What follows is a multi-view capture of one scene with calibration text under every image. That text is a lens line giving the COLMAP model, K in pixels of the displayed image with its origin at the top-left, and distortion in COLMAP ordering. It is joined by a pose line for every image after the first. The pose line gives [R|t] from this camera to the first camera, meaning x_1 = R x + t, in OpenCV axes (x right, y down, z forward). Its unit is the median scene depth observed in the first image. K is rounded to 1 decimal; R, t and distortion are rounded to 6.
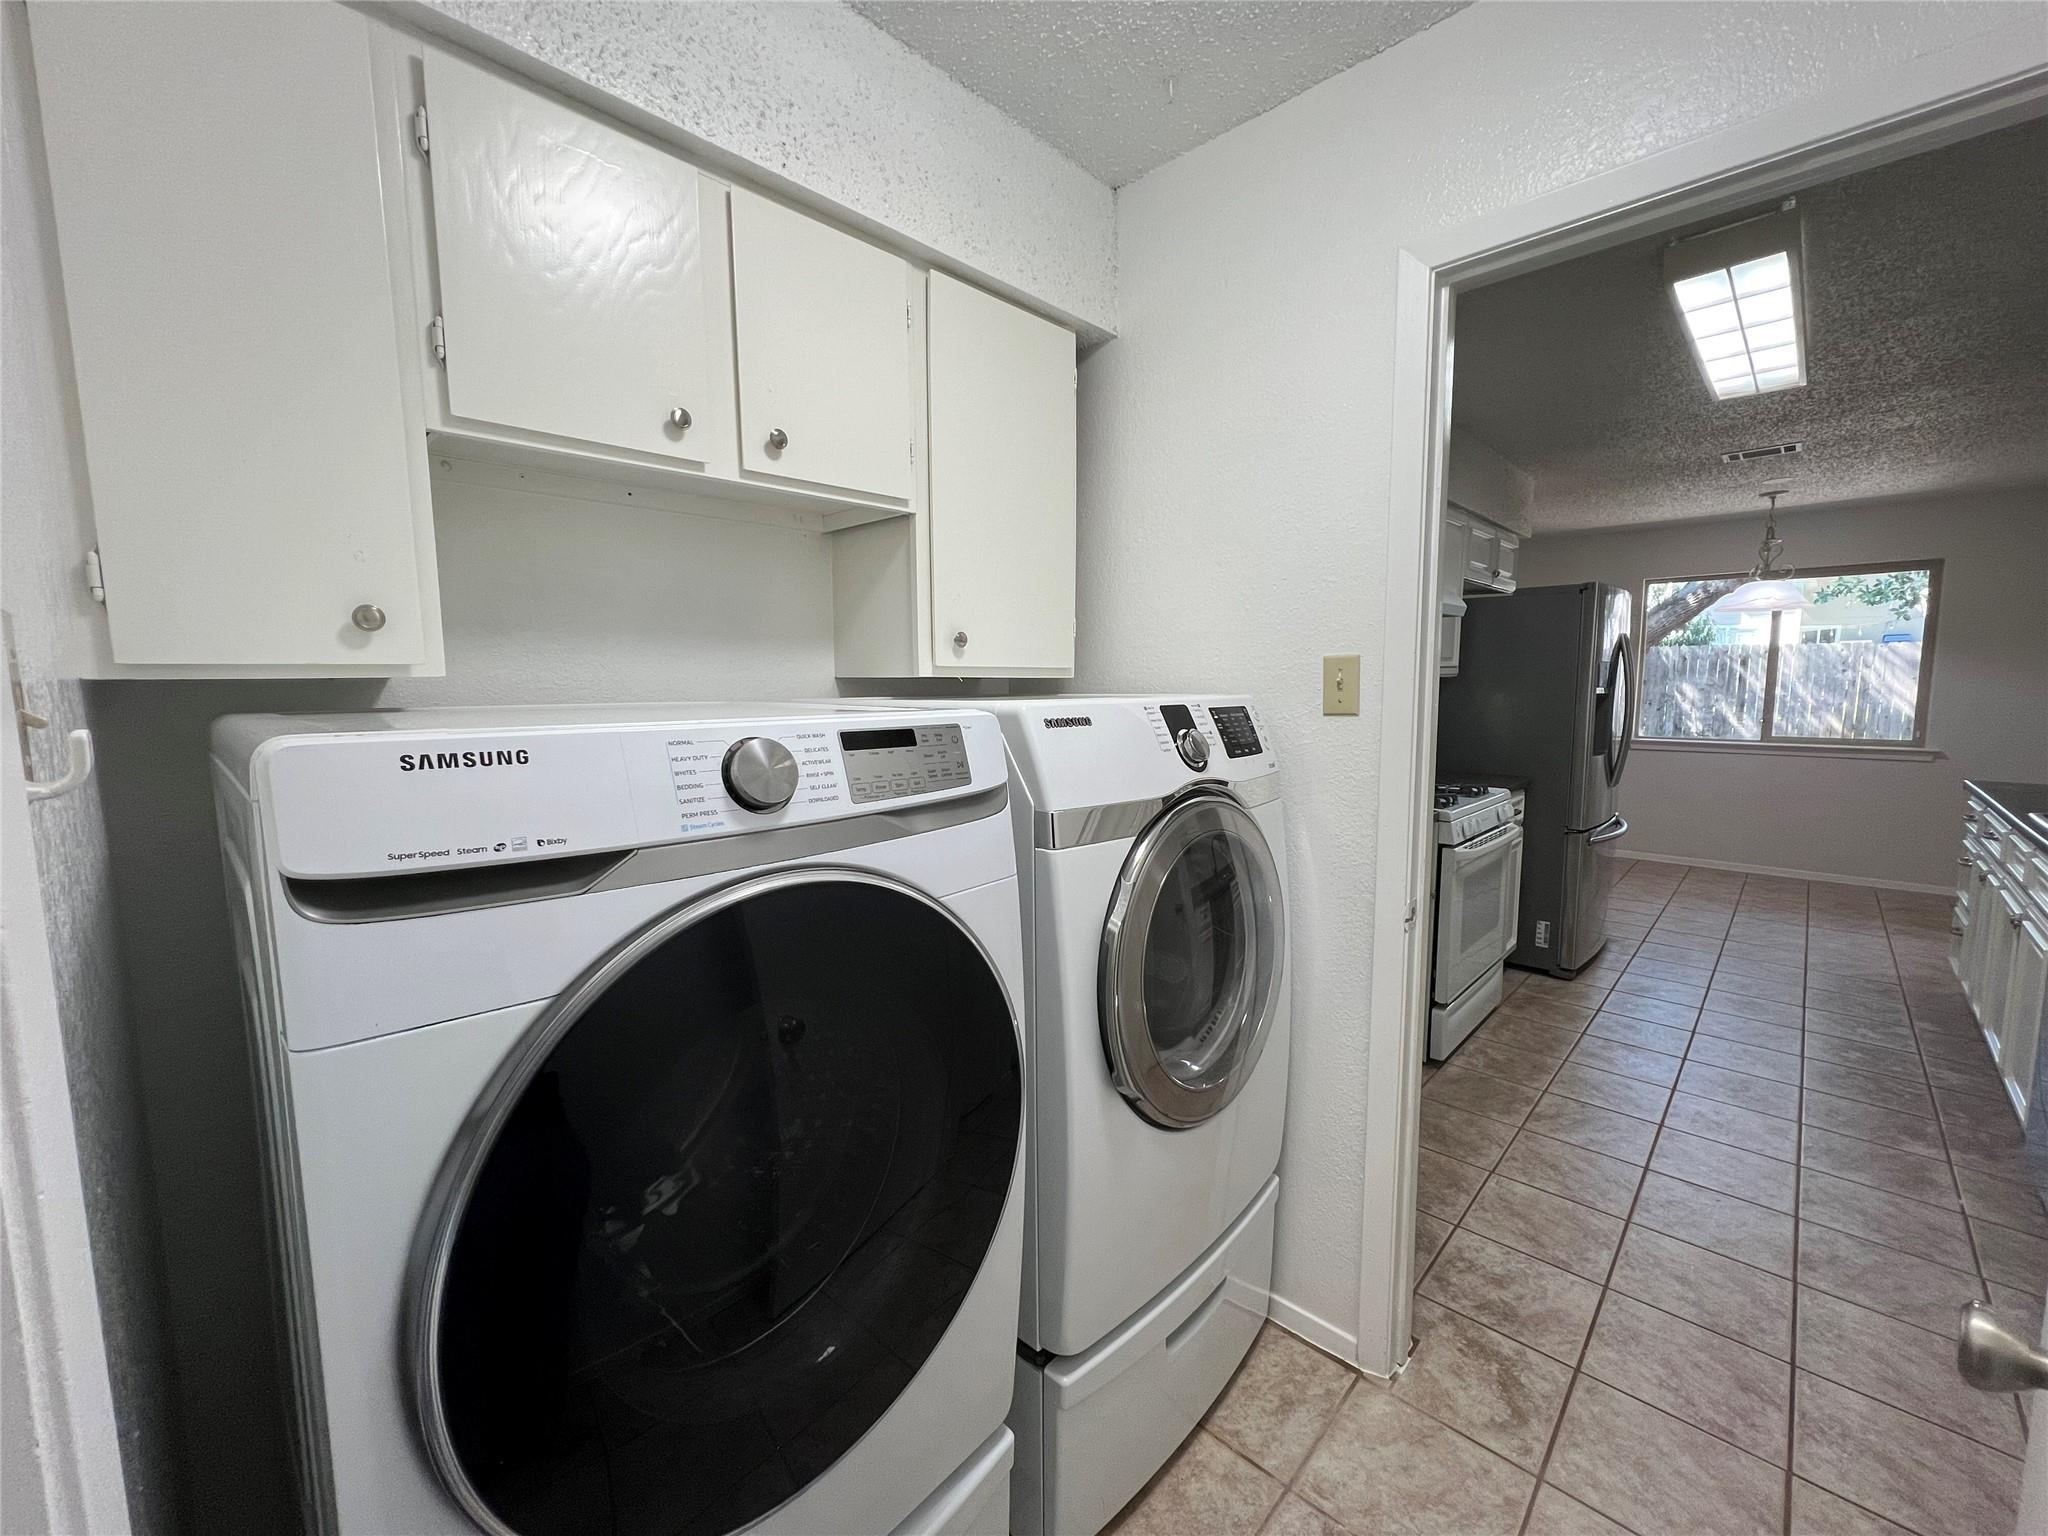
lens RADIAL K [[820.4, 0, 1024.0], [0, 820.4, 768.0], [0, 0, 1]] dist [-0.003562, -0.000190]
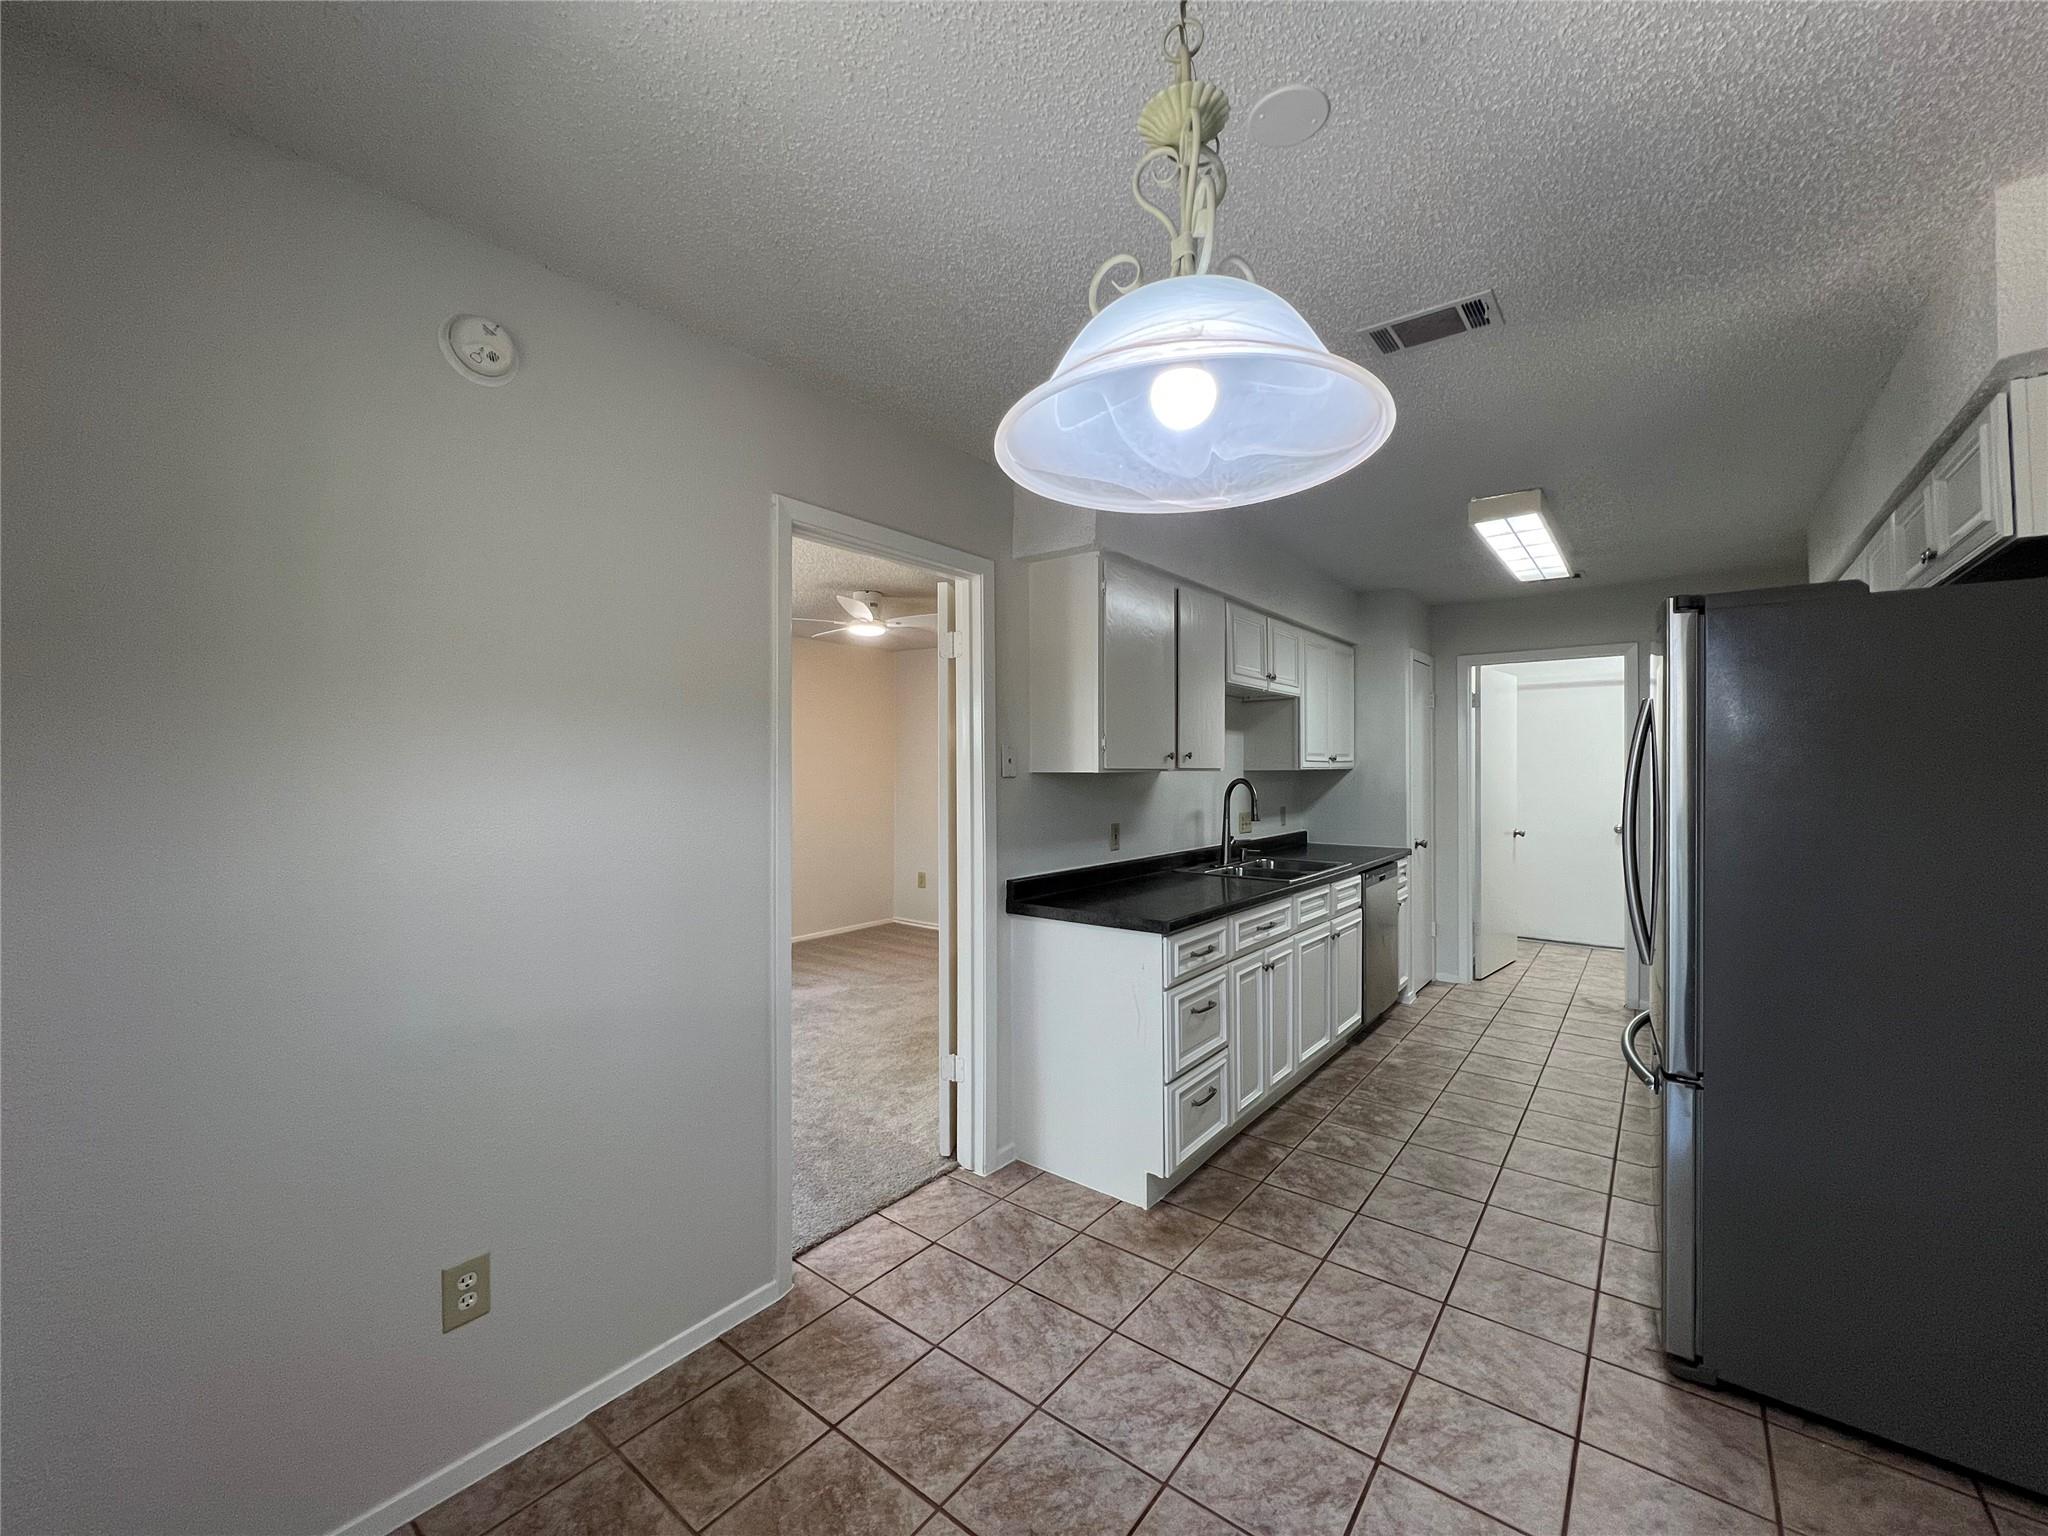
lens RADIAL K [[821.4, 0, 1024.0], [0, 821.4, 768.0], [0, 0, 1]] dist [-0.001573, 0.002819]
pose [[-0.995074, 0.005244, -0.098998, 1.296114], [-0.005132, 0.994536, 0.104265, -0.185229], [0.099004, 0.104260, -0.989610, 1.616265]]
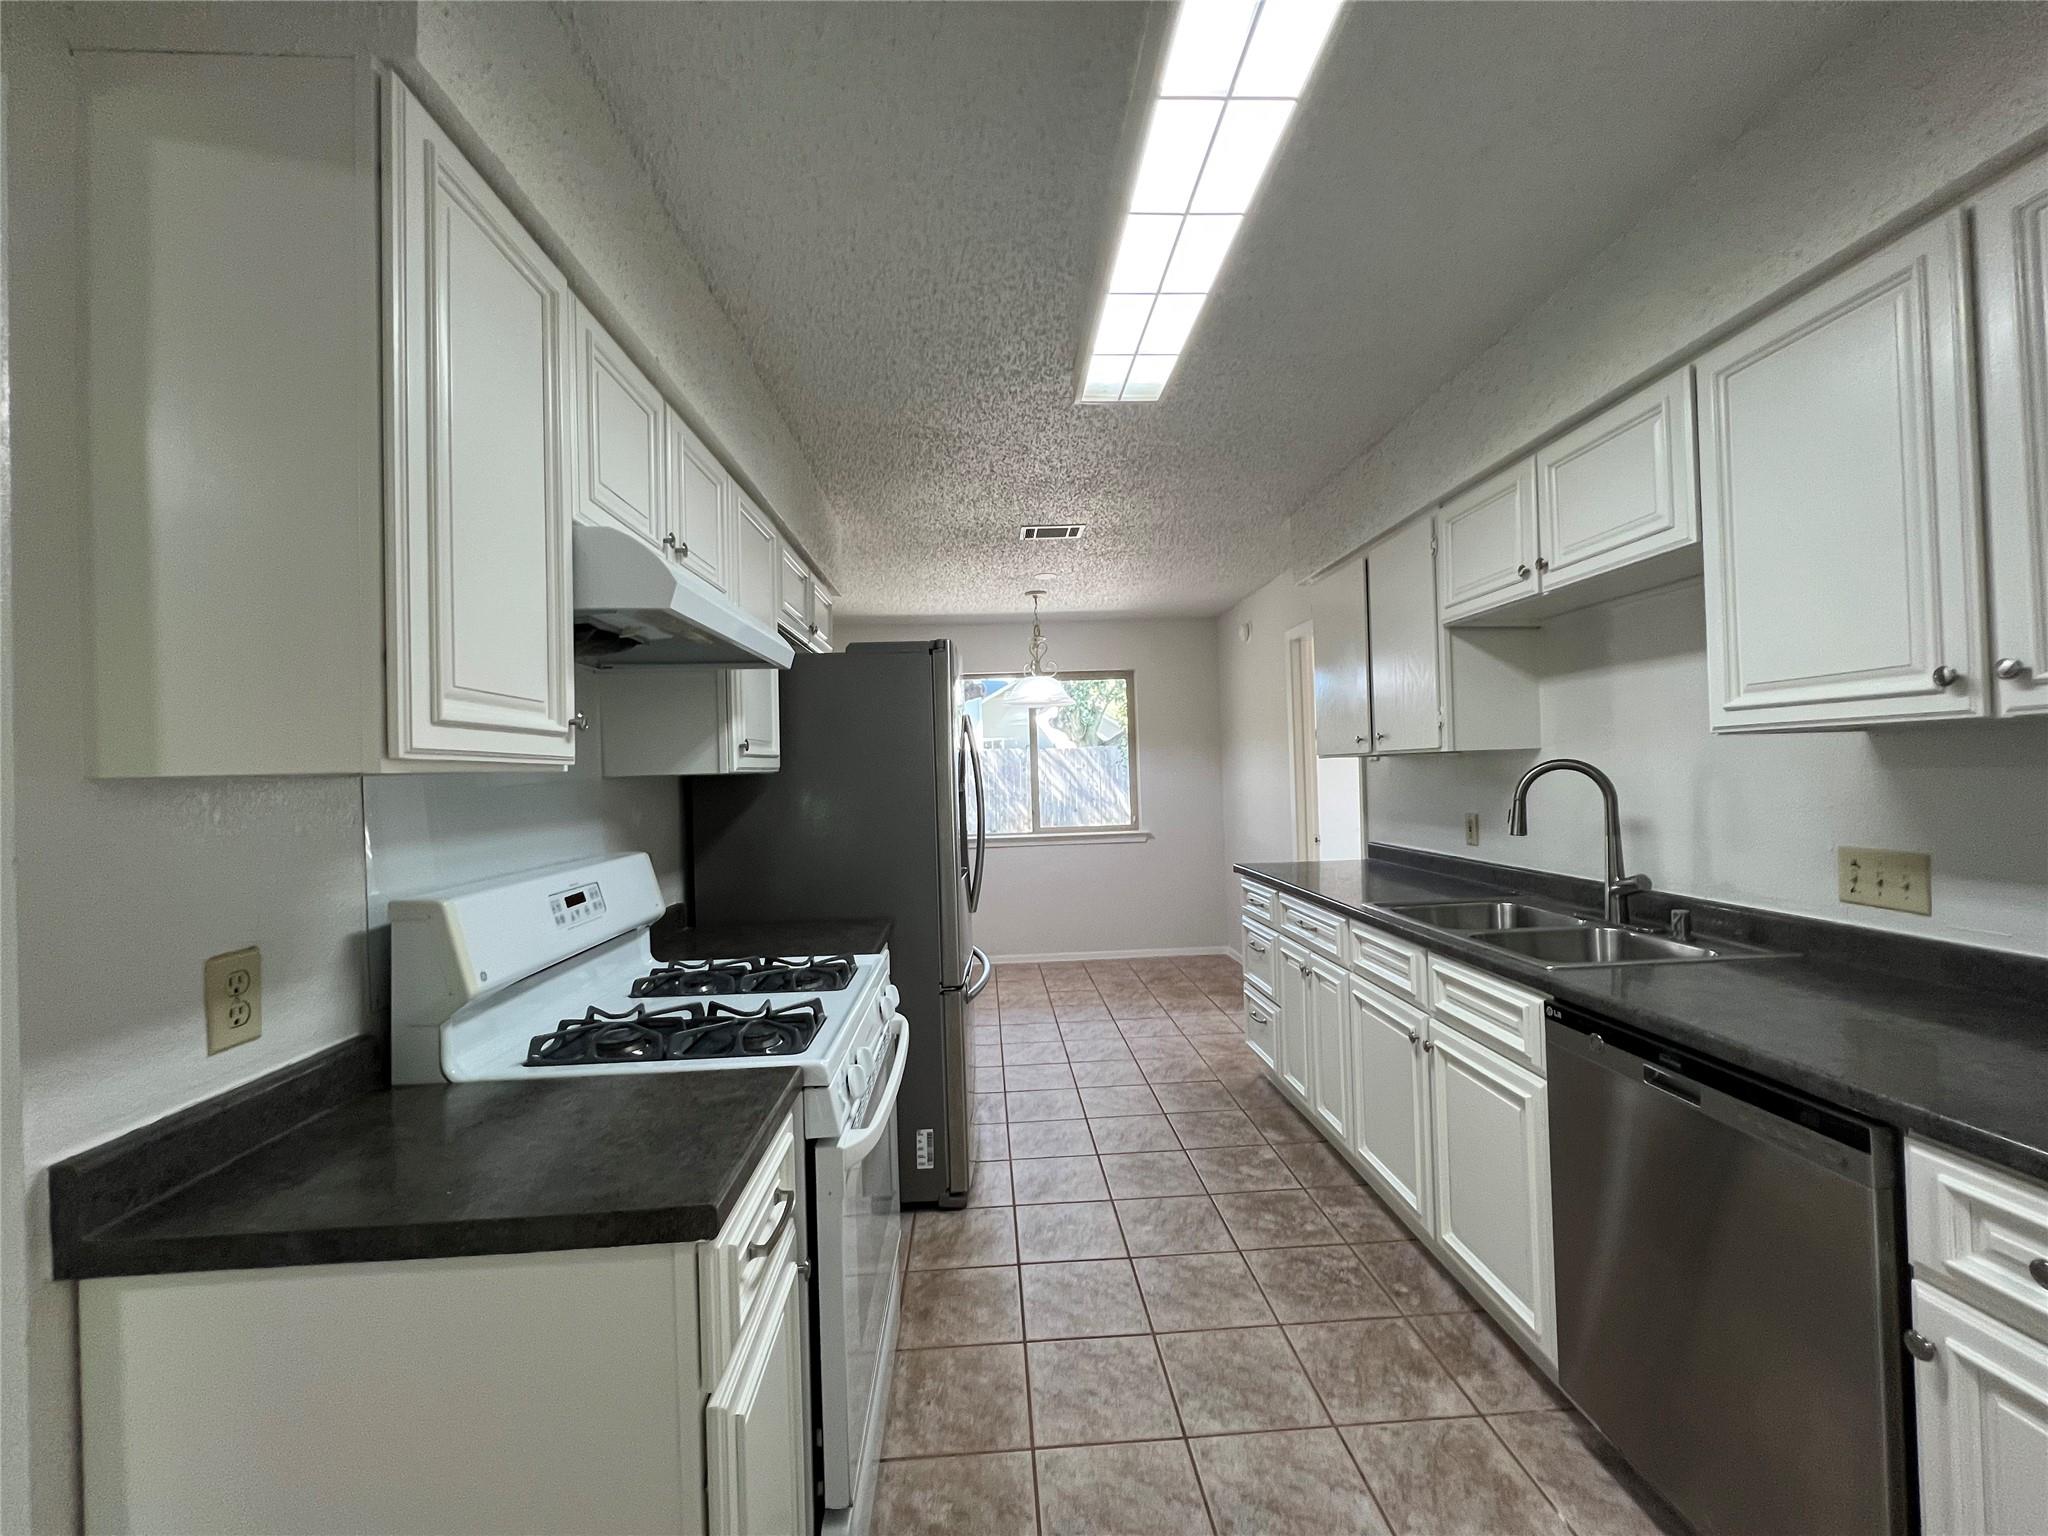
lens RADIAL K [[821.4, 0, 1024.0], [0, 821.4, 768.0], [0, 0, 1]] dist [-0.001573, 0.002819]
pose [[0.683460, -0.008821, 0.729935, 0.203557], [0.102756, 0.991133, -0.084236, -0.043625], [-0.722720, 0.132577, 0.678306, 0.452219]]
